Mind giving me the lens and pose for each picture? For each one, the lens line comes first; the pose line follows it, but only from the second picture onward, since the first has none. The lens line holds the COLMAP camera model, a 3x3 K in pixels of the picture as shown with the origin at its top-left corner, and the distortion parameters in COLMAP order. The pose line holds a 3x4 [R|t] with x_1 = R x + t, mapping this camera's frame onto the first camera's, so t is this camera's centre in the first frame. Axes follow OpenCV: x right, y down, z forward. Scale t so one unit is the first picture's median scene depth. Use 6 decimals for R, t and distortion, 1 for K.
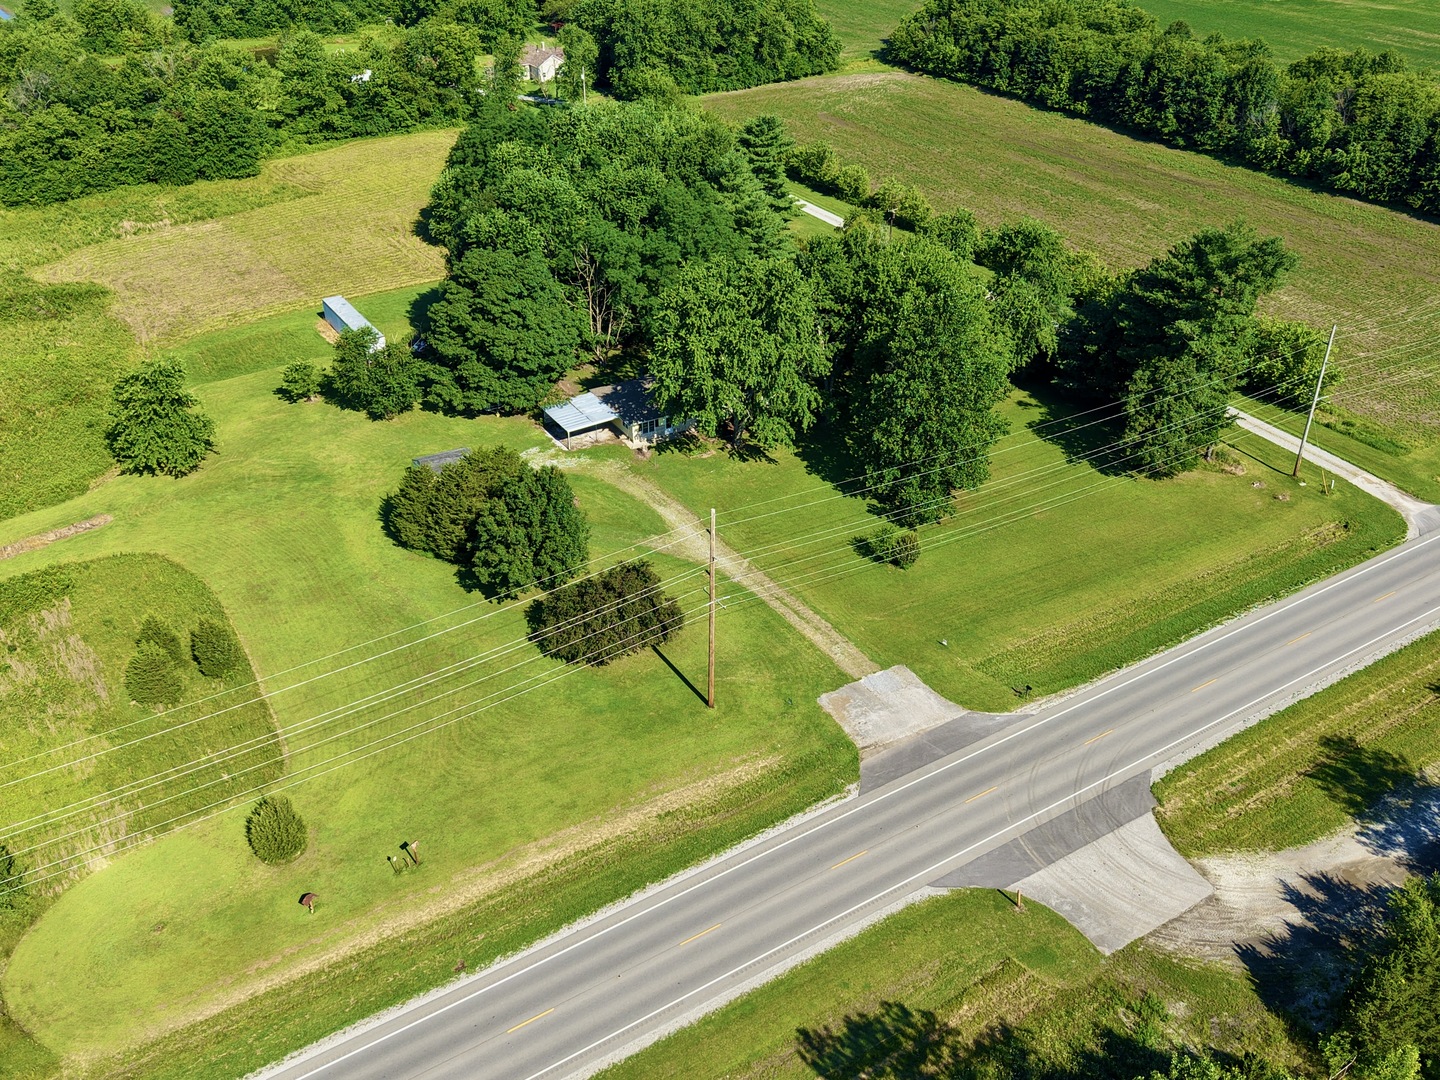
lens RADIAL K [[1327.7, 0, 715.0], [0, 1327.7, 538.9], [0, 0, 1]] dist [0.016224, -0.002162]
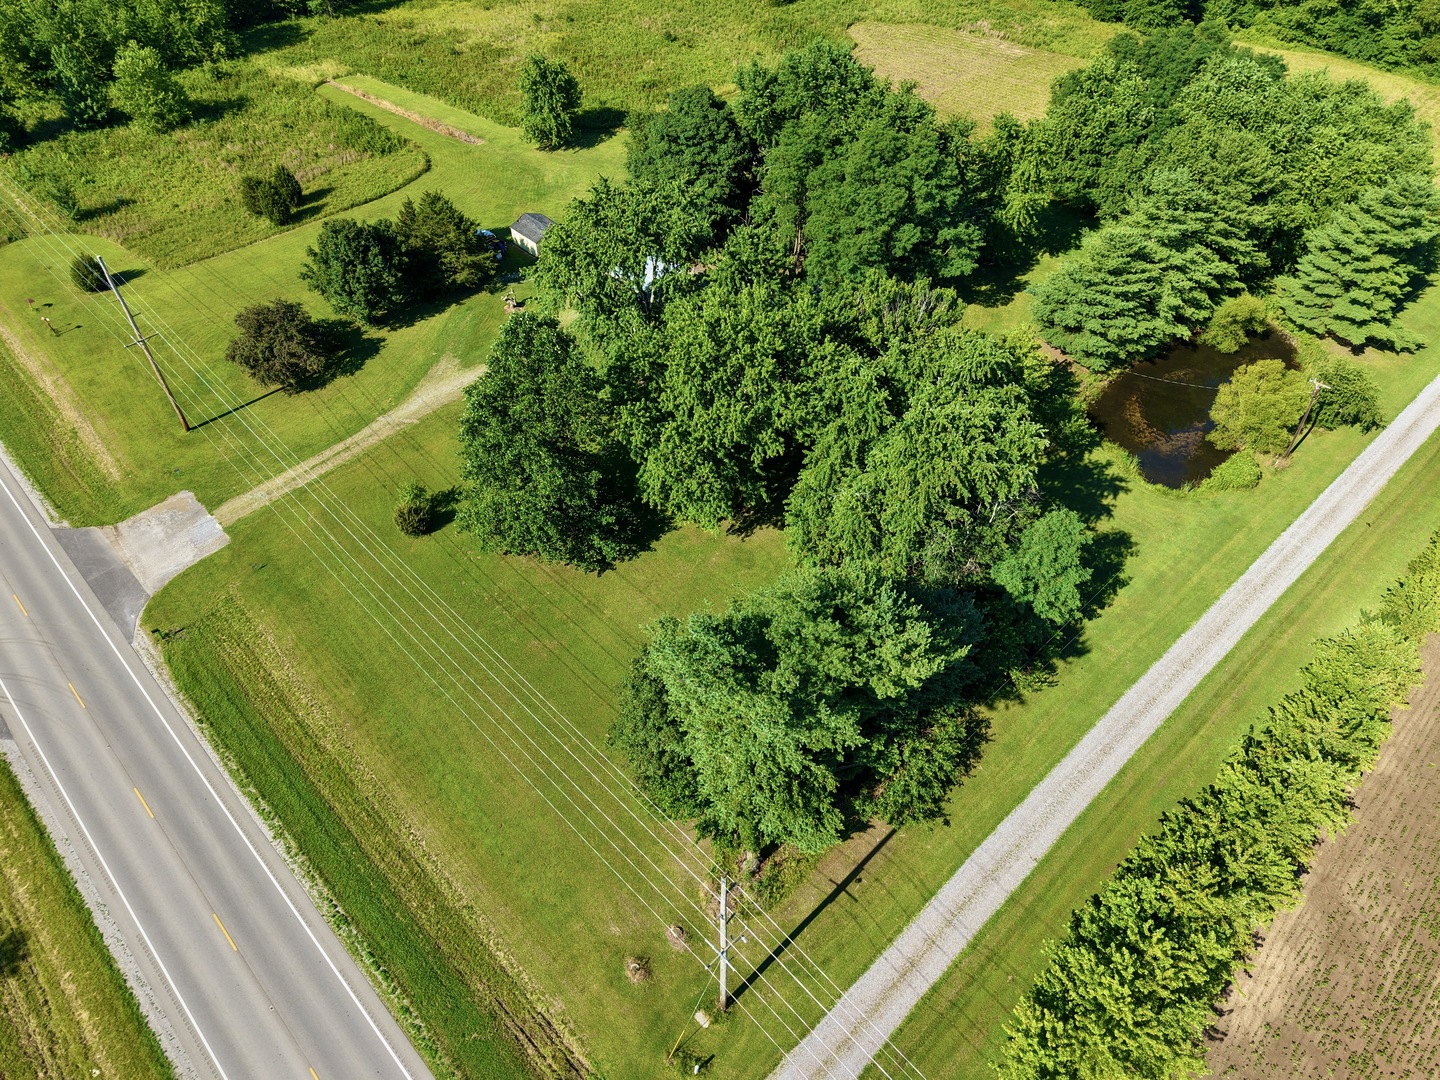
lens RADIAL K [[973.6, 0, 717.8], [0, 973.6, 537.4], [0, 0, 1]] dist [-0.001447, 0.001879]
pose [[0.197257, 0.697548, -0.688852, 0.377405], [-0.511186, 0.672758, 0.534870, -0.258544], [0.836528, 0.246624, 0.489282, 0.491483]]
